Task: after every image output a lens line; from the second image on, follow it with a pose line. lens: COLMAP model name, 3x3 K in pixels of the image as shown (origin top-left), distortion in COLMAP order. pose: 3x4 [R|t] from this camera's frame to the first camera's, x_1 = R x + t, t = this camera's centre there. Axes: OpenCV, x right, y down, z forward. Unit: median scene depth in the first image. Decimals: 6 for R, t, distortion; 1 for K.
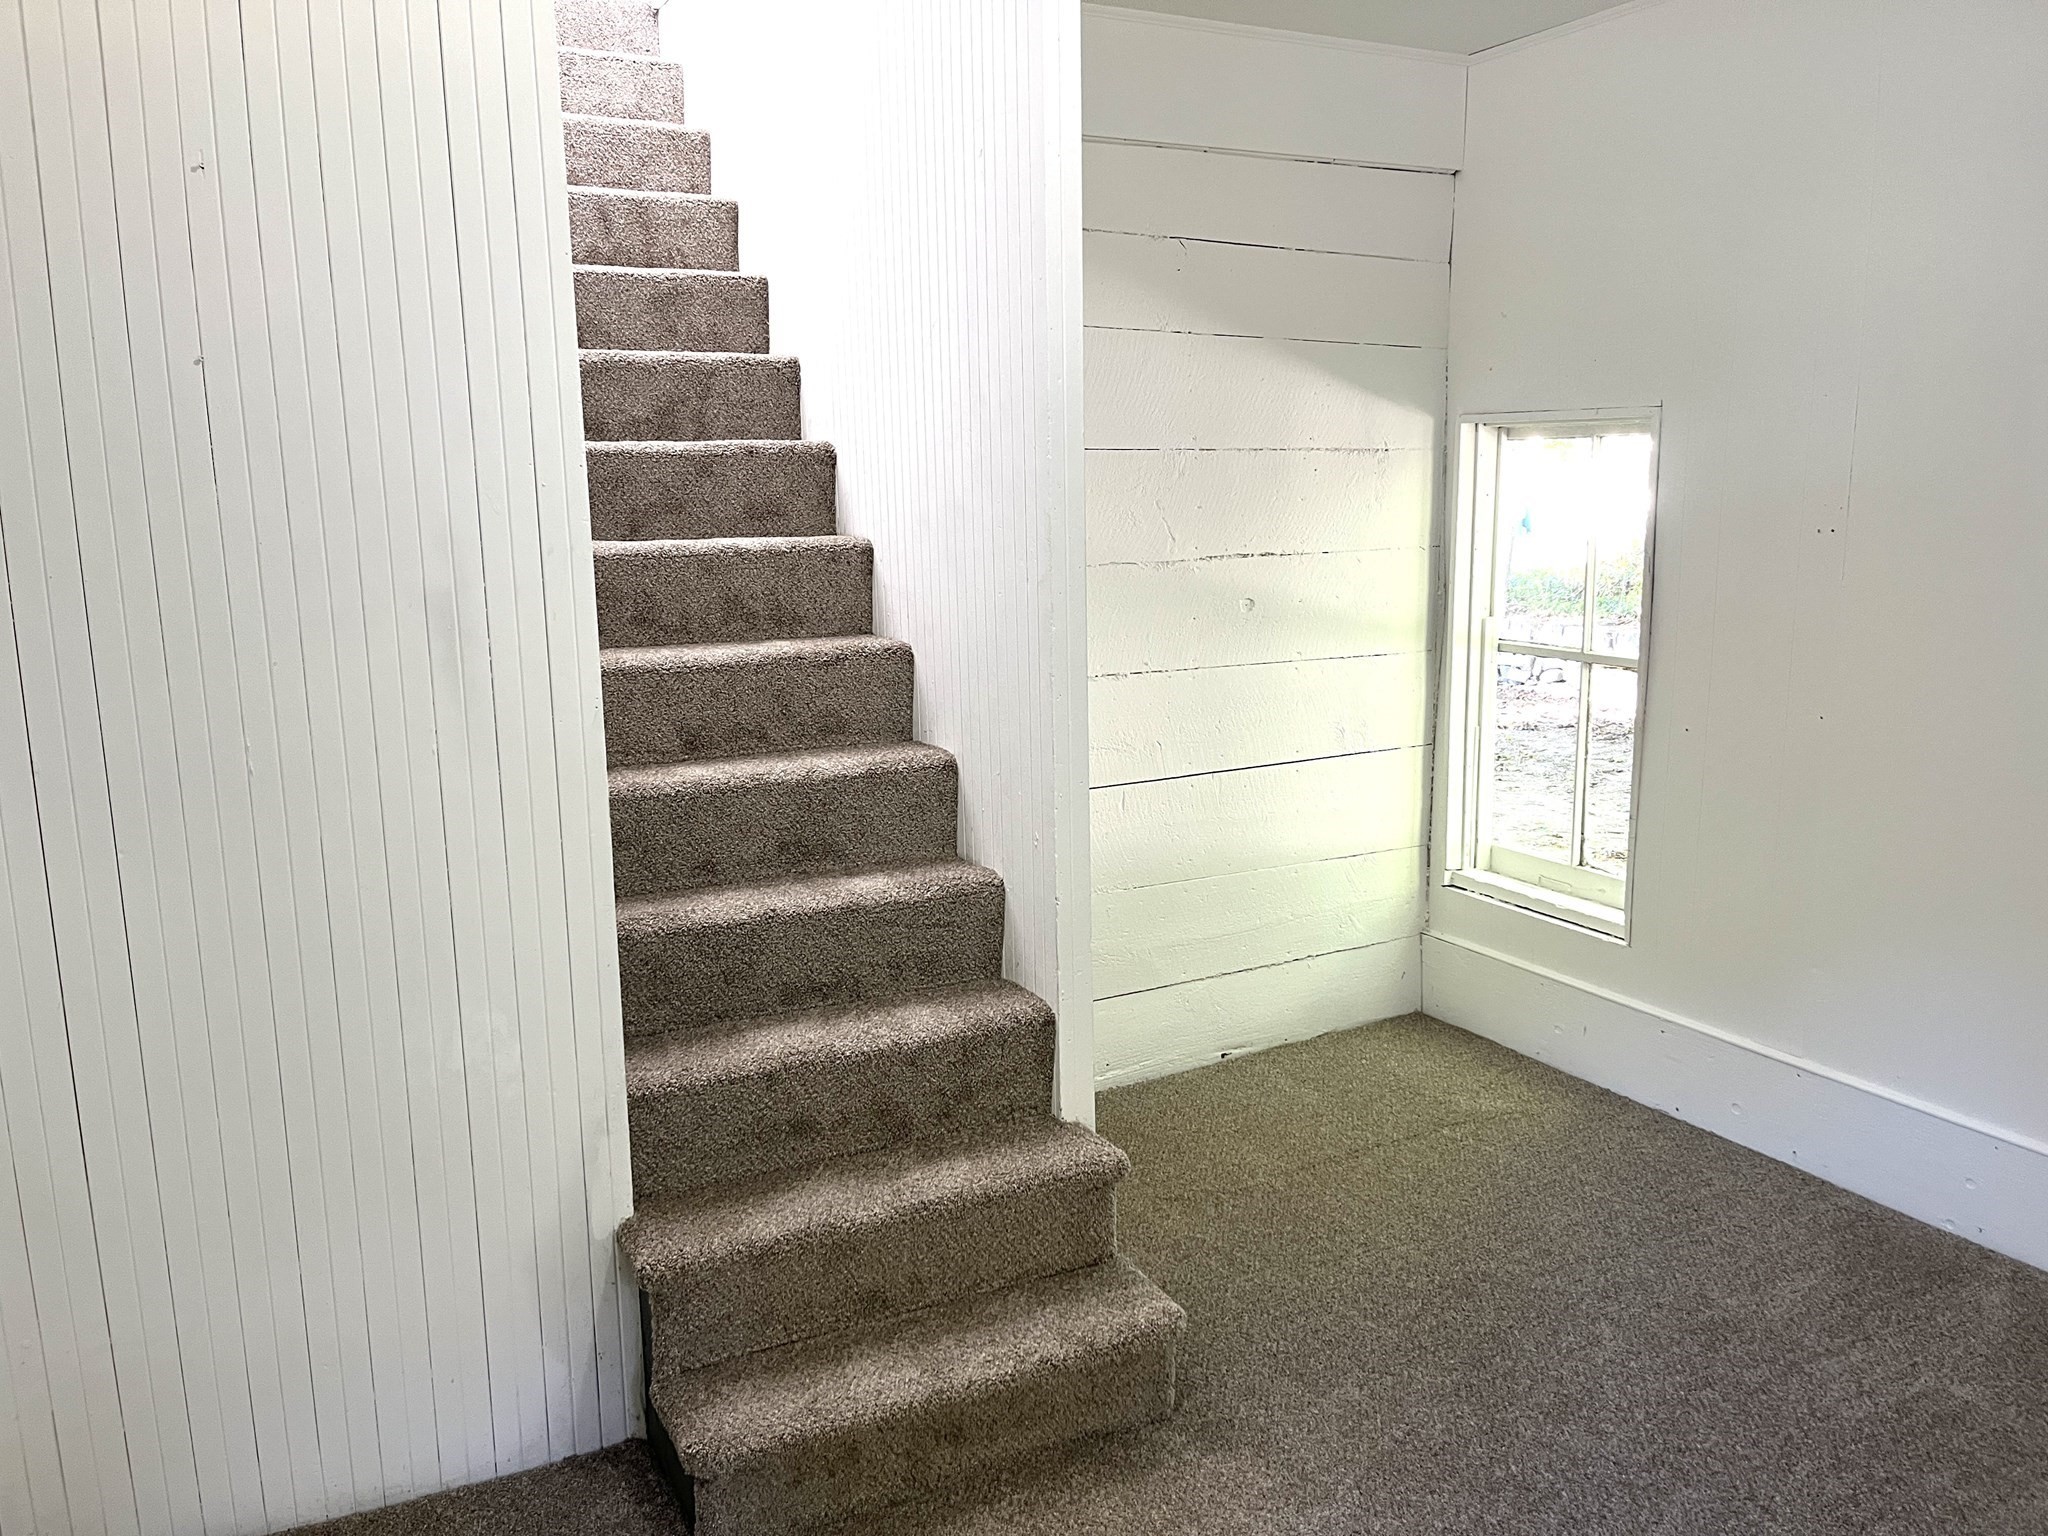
lens RADIAL K [[1558.2, 0, 1024.0], [0, 1558.2, 768.0], [0, 0, 1]] dist [0.084501, -0.124557]
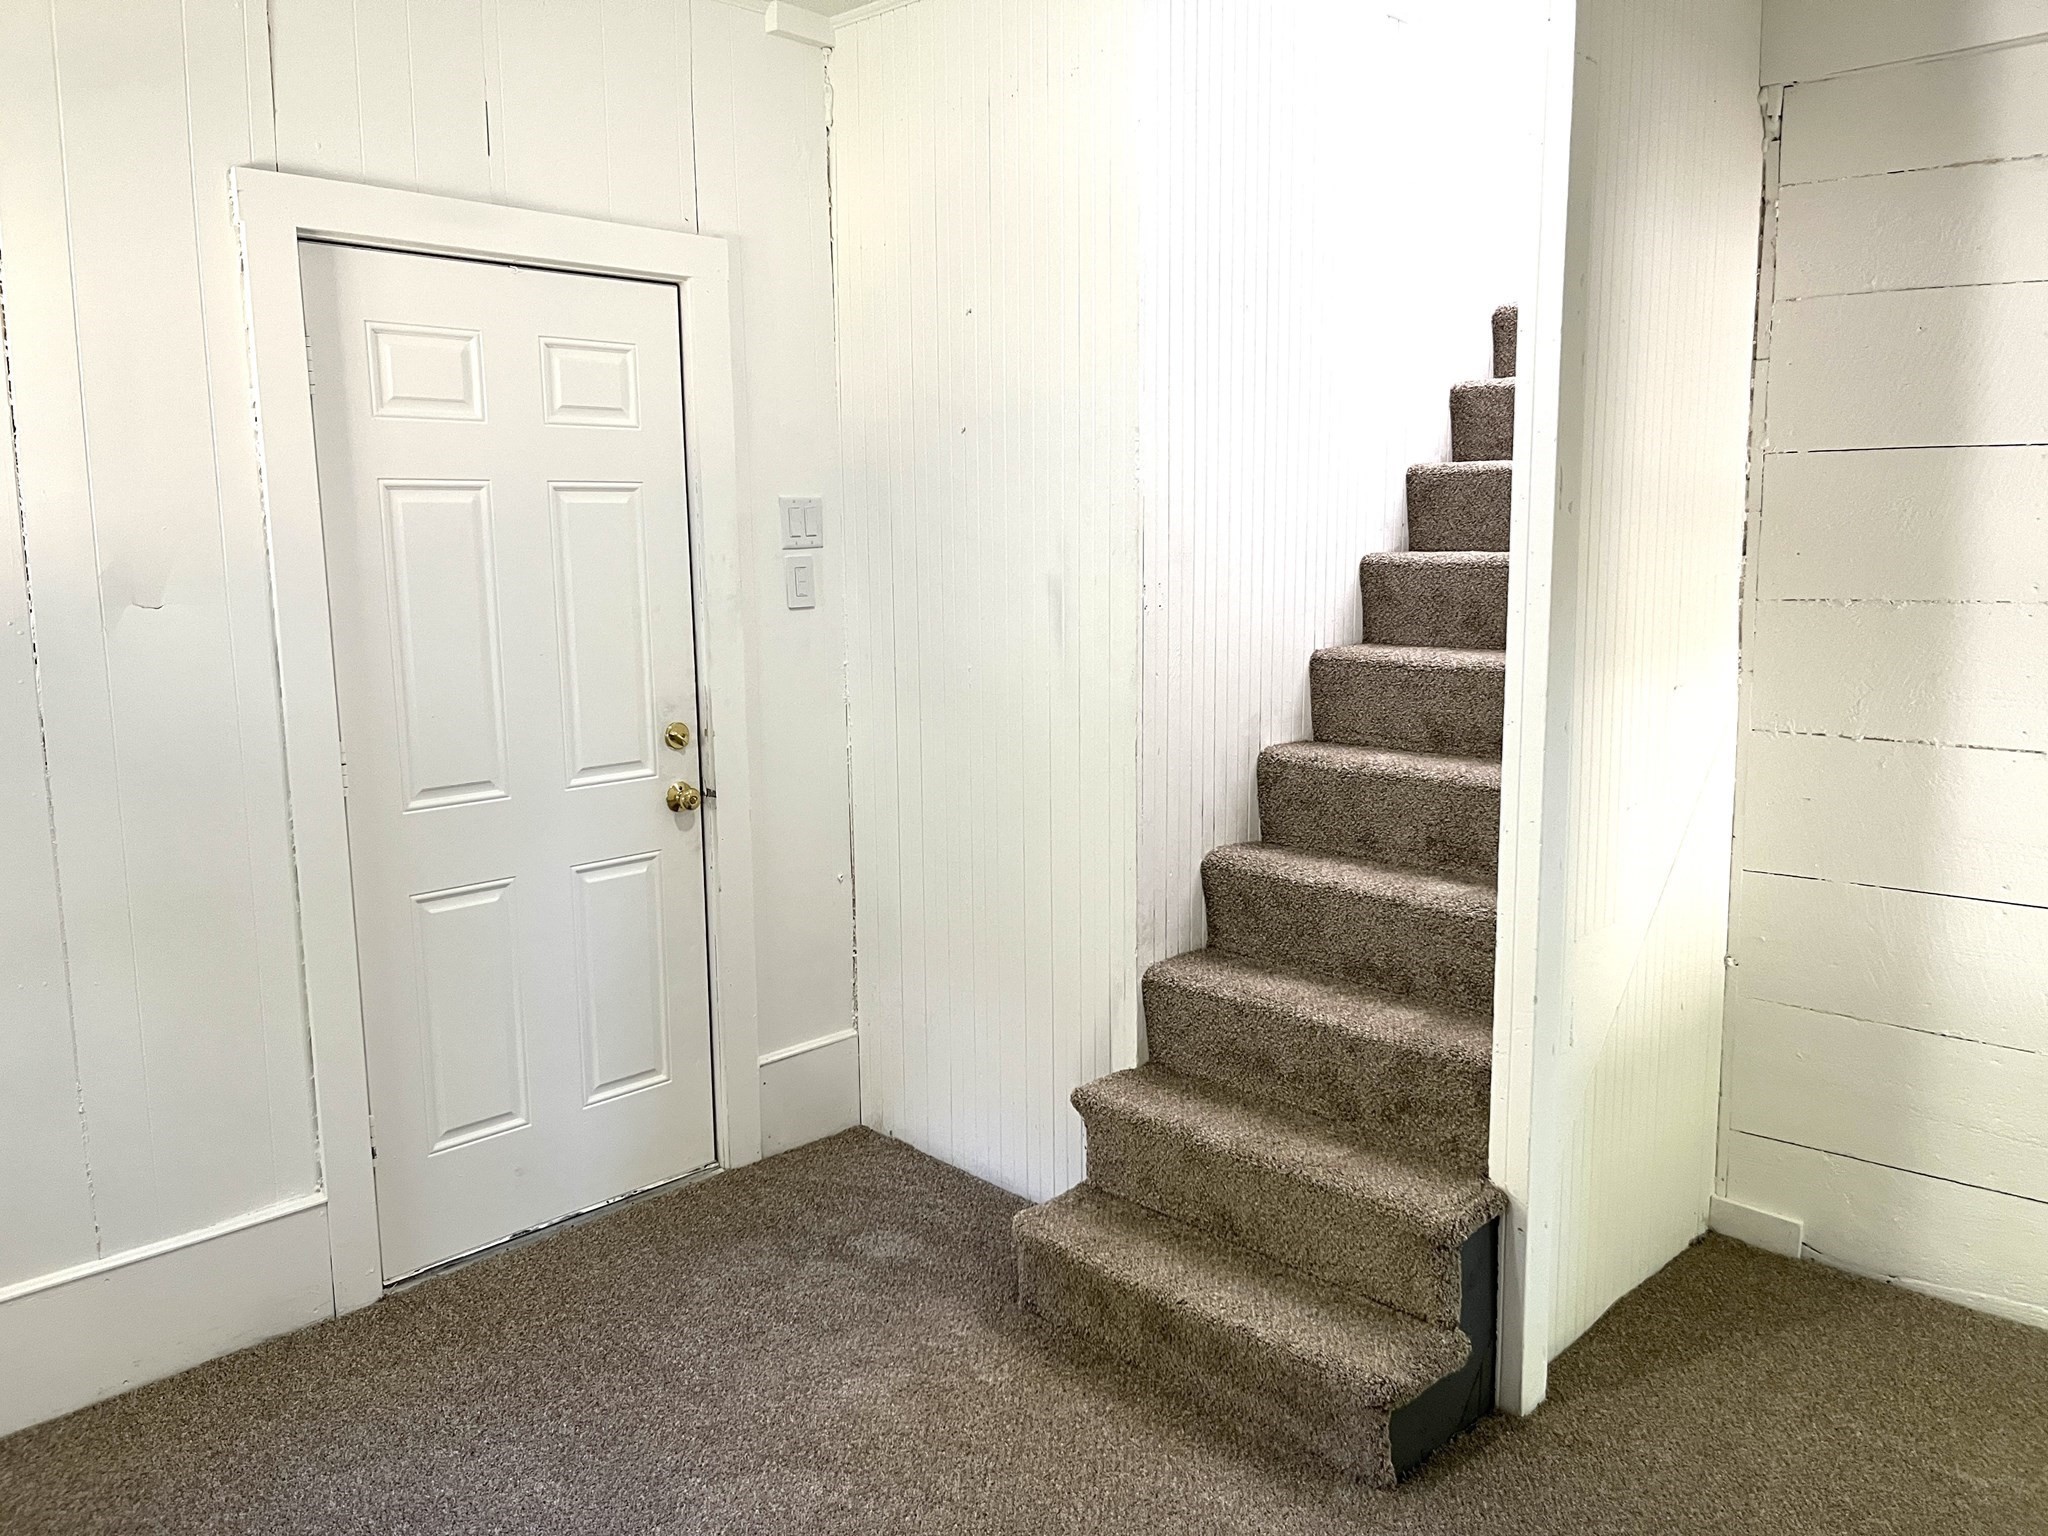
lens RADIAL K [[1558.2, 0, 1024.0], [0, 1558.2, 768.0], [0, 0, 1]] dist [0.084501, -0.124557]
pose [[0.324056, 0.156493, -0.933005, 0.792454], [-0.165702, 0.980367, 0.106884, -0.070940], [0.931413, 0.119964, 0.343625, 0.404222]]
